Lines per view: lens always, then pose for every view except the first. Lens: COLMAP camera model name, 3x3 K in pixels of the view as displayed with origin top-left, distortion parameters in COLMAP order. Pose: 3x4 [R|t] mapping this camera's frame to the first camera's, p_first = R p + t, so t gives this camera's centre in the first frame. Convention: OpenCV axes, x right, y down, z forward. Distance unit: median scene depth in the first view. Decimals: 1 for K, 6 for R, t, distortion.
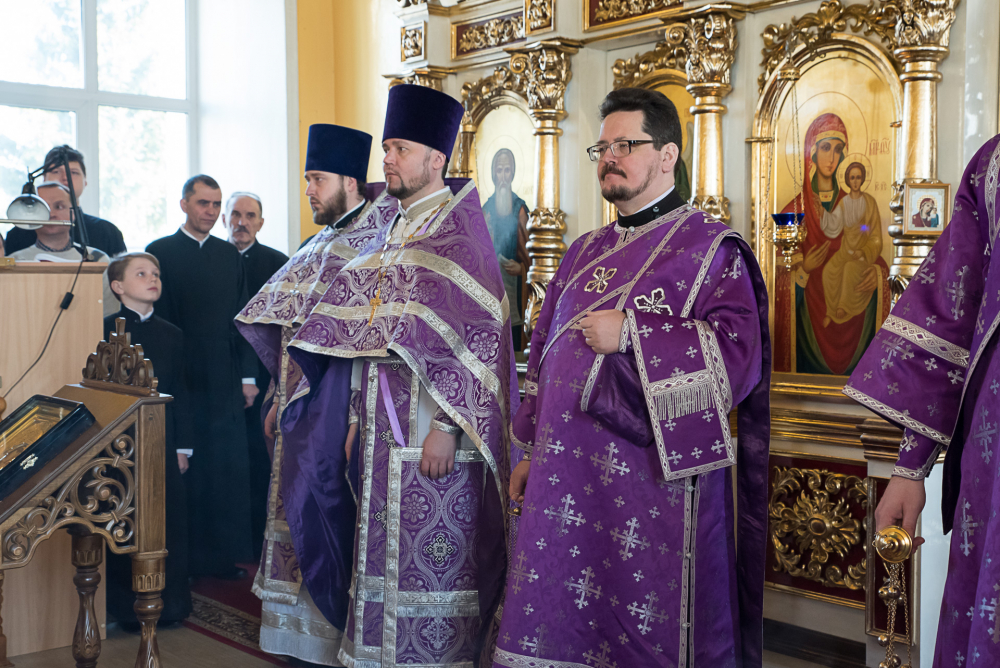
lens RADIAL K [[1388.8, 0, 542.7], [0, 1388.8, 326.0], [0, 0, 1]] dist [0.040968, 0.104647]
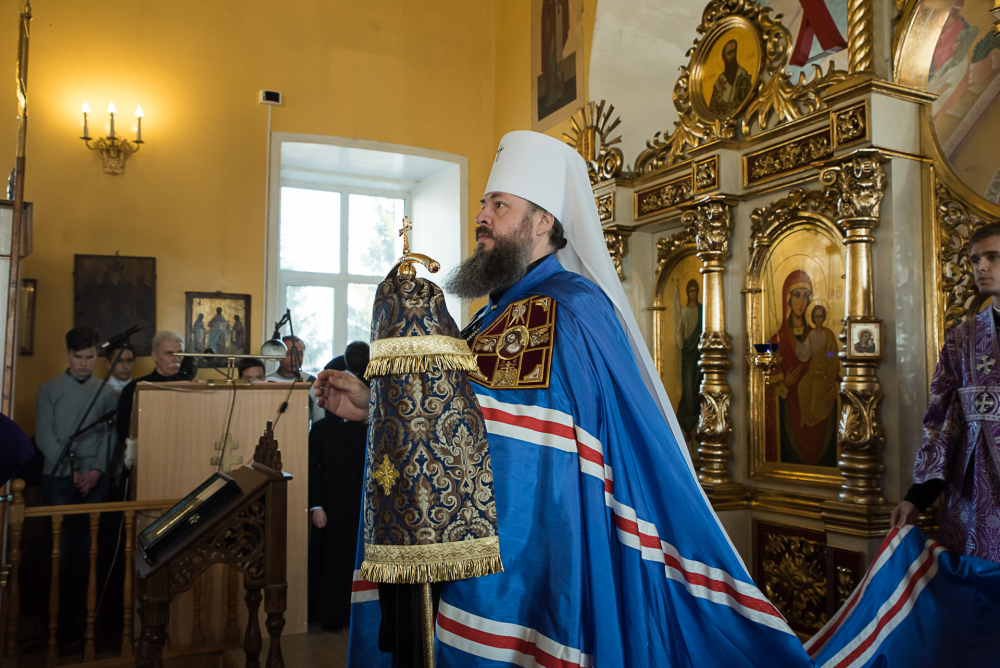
lens RADIAL K [[877.3, 0, 496.5], [0, 877.3, 333.0], [0, 0, 1]] dist [-0.082110, 0.138402]
pose [[0.974626, -0.016072, -0.223260, 0.102878], [-0.005935, 0.995213, -0.097553, -0.007019], [0.223759, 0.096403, 0.969865, 0.114164]]
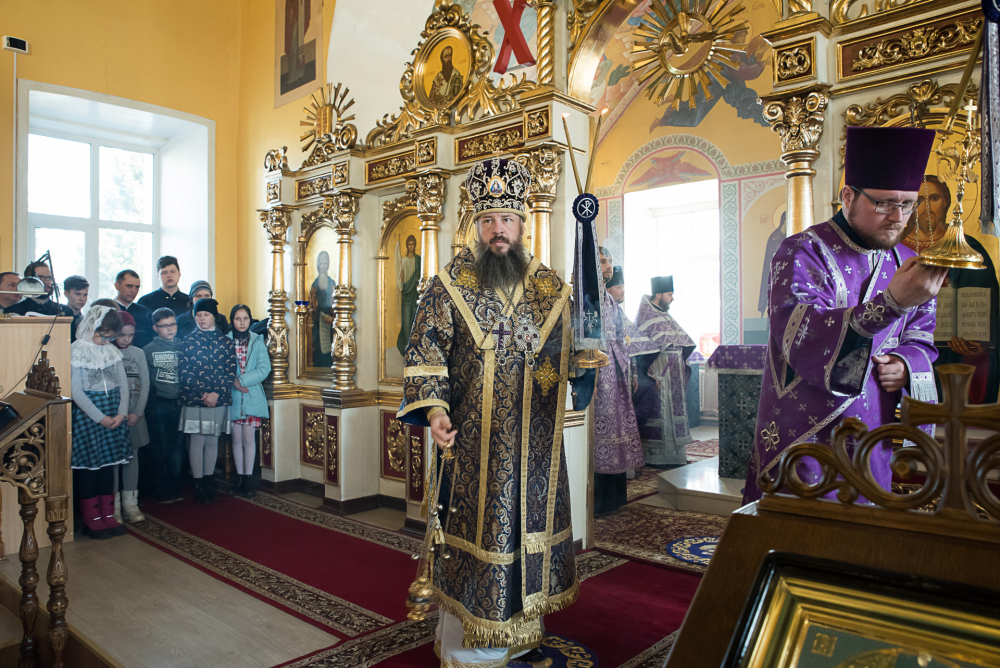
lens RADIAL K [[725.5, 0, 500.4], [0, 725.5, 331.2], [0, 0, 1]] dist [-0.120553, 0.105170]
pose [[0.989496, -0.003883, 0.144511, 0.075482], [0.007869, 0.999604, -0.027022, -0.000921], [-0.144349, 0.027875, 0.989134, 0.091631]]
